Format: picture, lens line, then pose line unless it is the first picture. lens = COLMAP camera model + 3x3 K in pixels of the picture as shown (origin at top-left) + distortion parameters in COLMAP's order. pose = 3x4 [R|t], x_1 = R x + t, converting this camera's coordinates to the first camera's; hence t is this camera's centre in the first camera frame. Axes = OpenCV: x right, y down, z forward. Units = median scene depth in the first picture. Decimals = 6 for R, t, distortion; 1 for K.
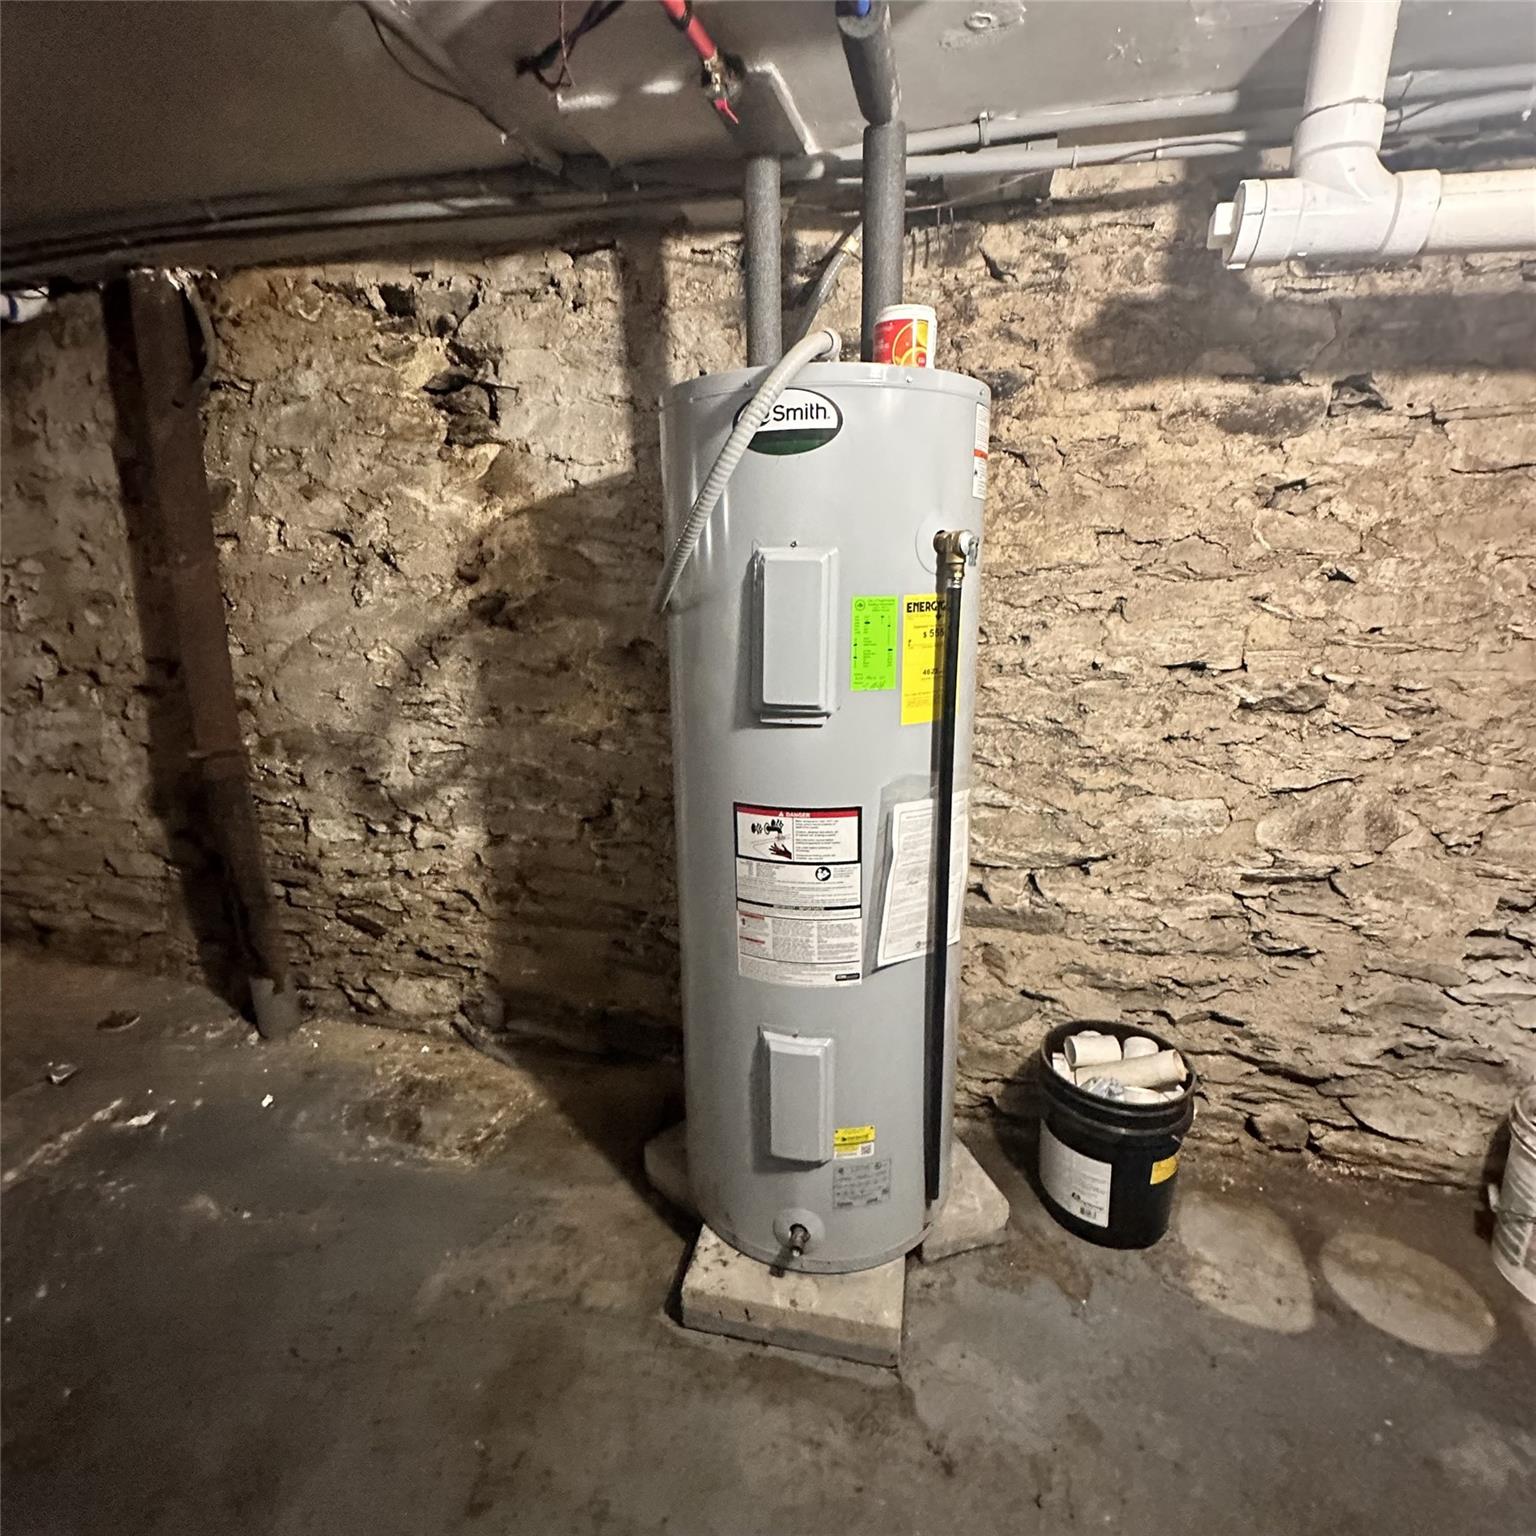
lens RADIAL K [[827.2, 0, 769.2], [0, 827.2, 769.7], [0, 0, 1]] dist [-0.001612, -0.001483]
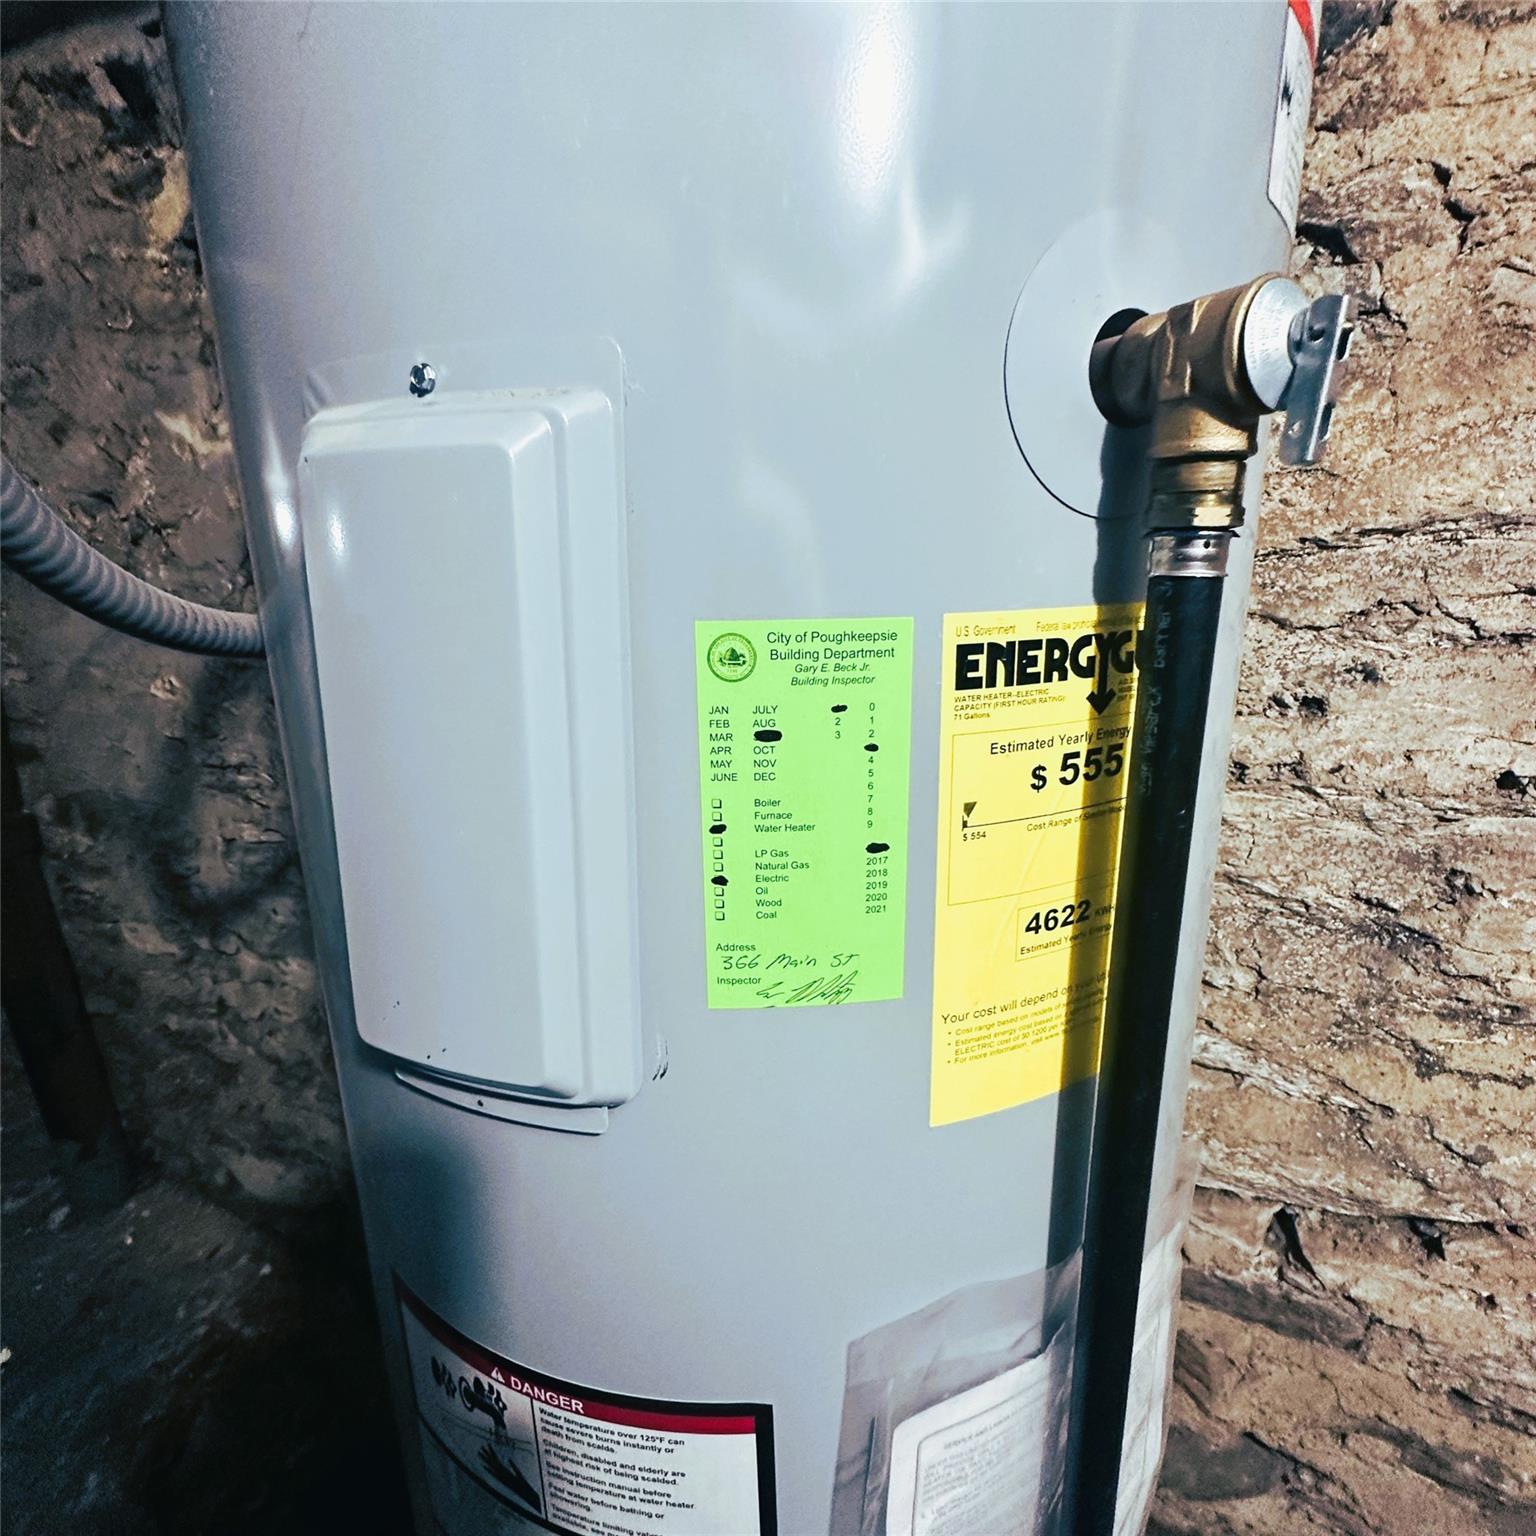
lens RADIAL K [[827.2, 0, 768.6], [0, 827.2, 766.7], [0, 0, 1]] dist [-0.001612, -0.001483]
pose [[0.987031, 0.033437, -0.157011, 0.105181], [-0.033032, 0.999441, 0.005185, -0.116367], [0.157096, 0.000069, 0.987583, 0.532426]]
